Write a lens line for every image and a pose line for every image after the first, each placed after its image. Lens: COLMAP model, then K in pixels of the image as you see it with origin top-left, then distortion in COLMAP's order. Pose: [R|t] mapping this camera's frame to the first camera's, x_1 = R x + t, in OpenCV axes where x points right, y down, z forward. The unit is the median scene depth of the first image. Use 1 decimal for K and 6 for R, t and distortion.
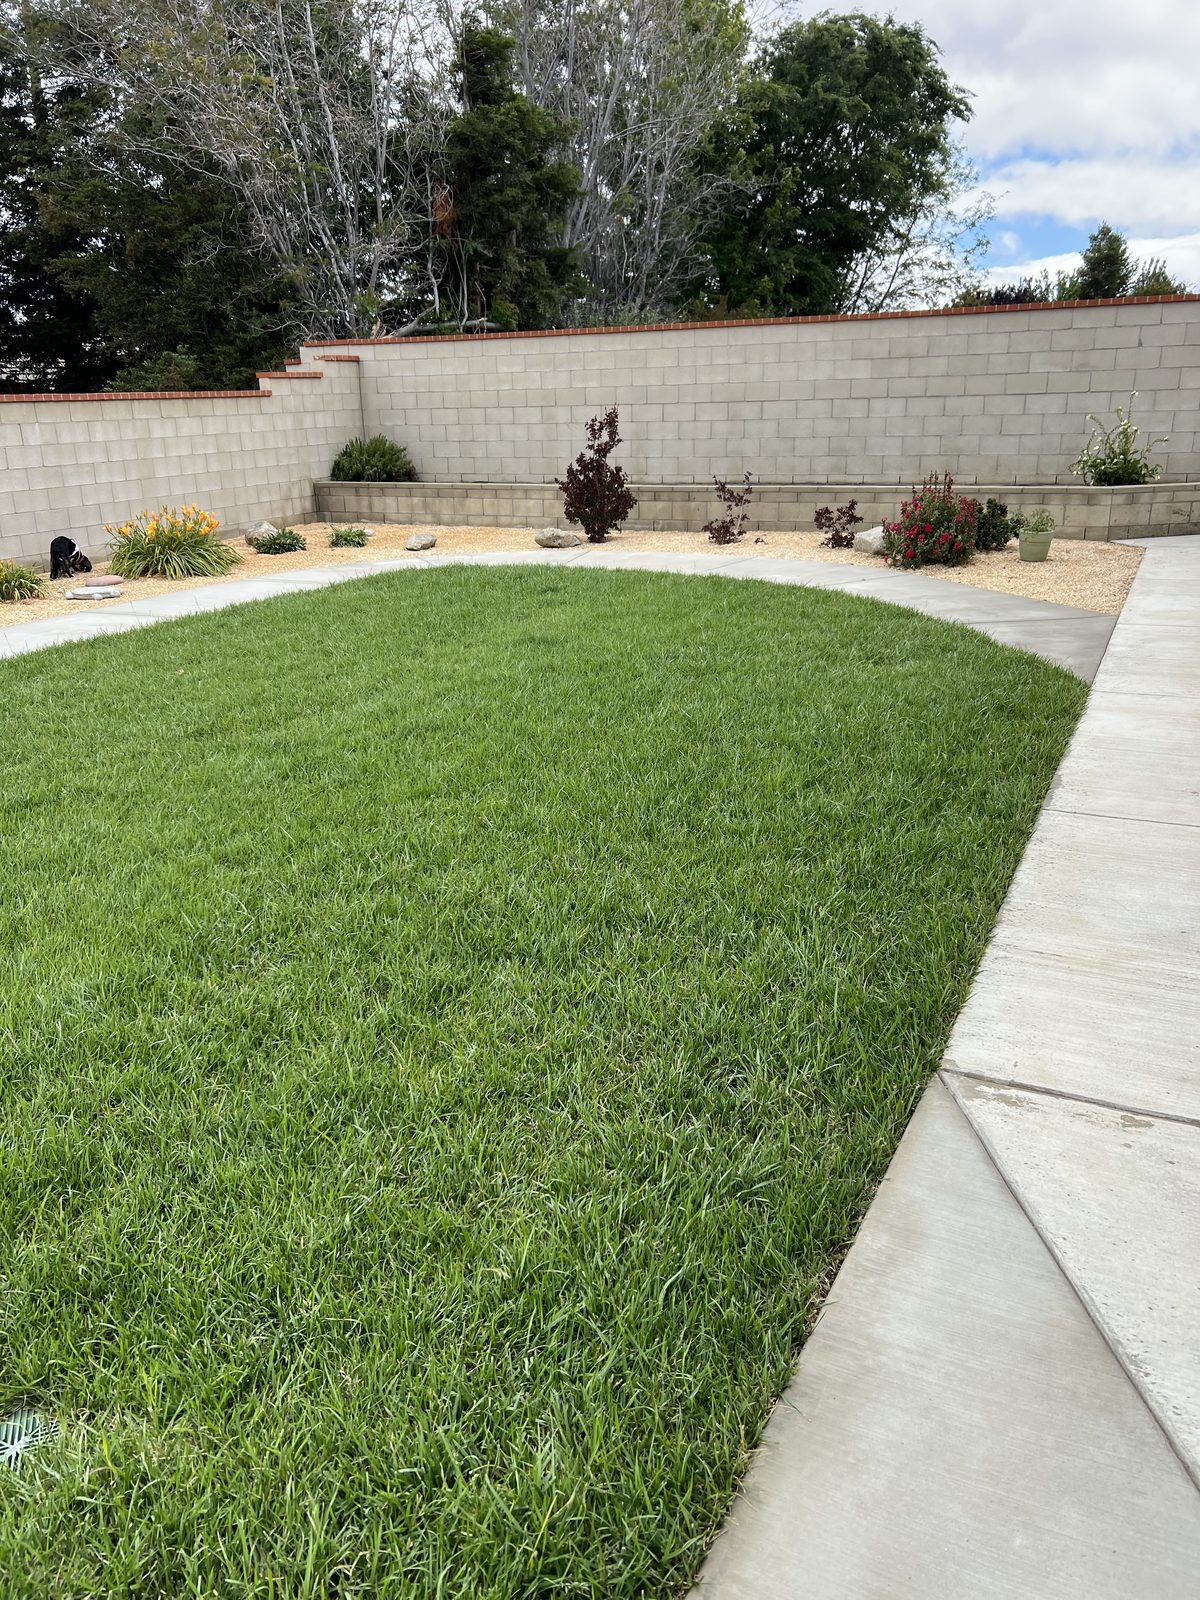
lens RADIAL K [[1221.8, 0, 599.5], [0, 1221.8, 803.7], [0, 0, 1]] dist [0.042947, -0.049336]
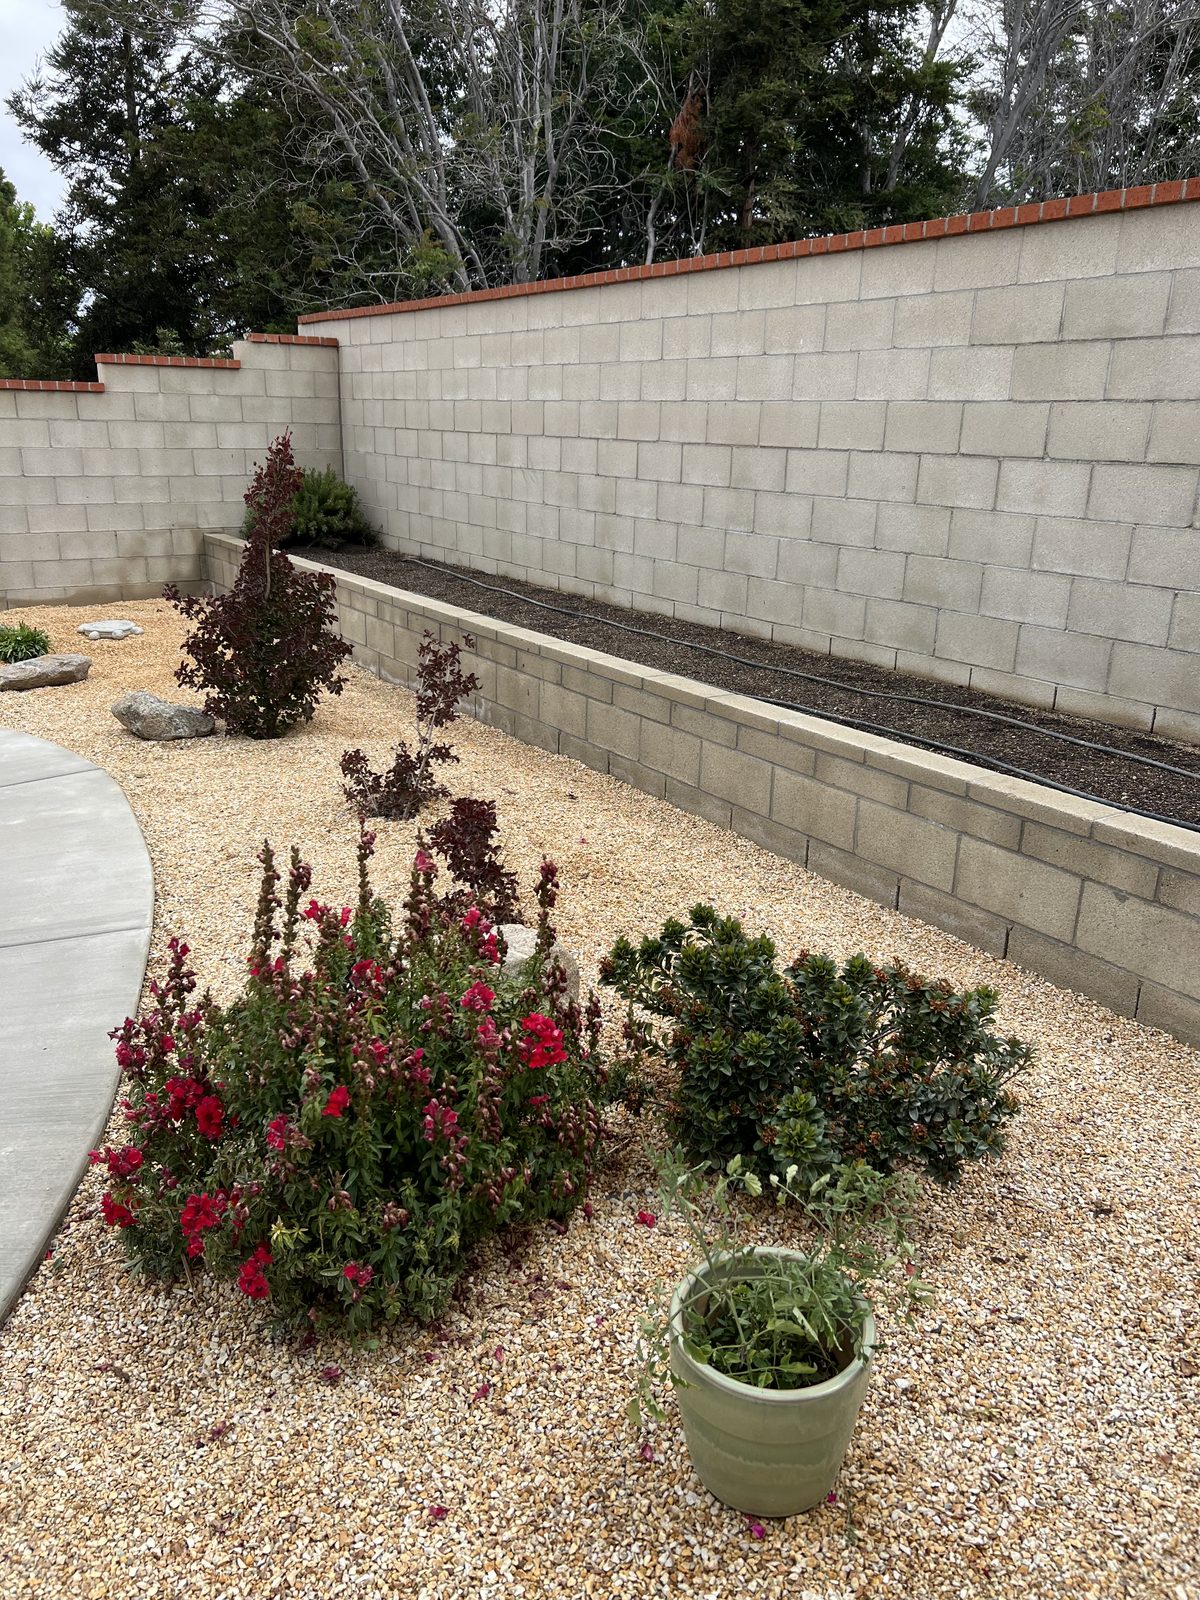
lens RADIAL K [[1221.8, 0, 598.7], [0, 1221.8, 794.4], [0, 0, 1]] dist [0.042947, -0.049336]
pose [[0.833731, 0.203962, -0.513120, 0.312278], [-0.215415, 0.975788, 0.037857, -0.218098], [0.508418, 0.078971, 0.857482, 0.629575]]
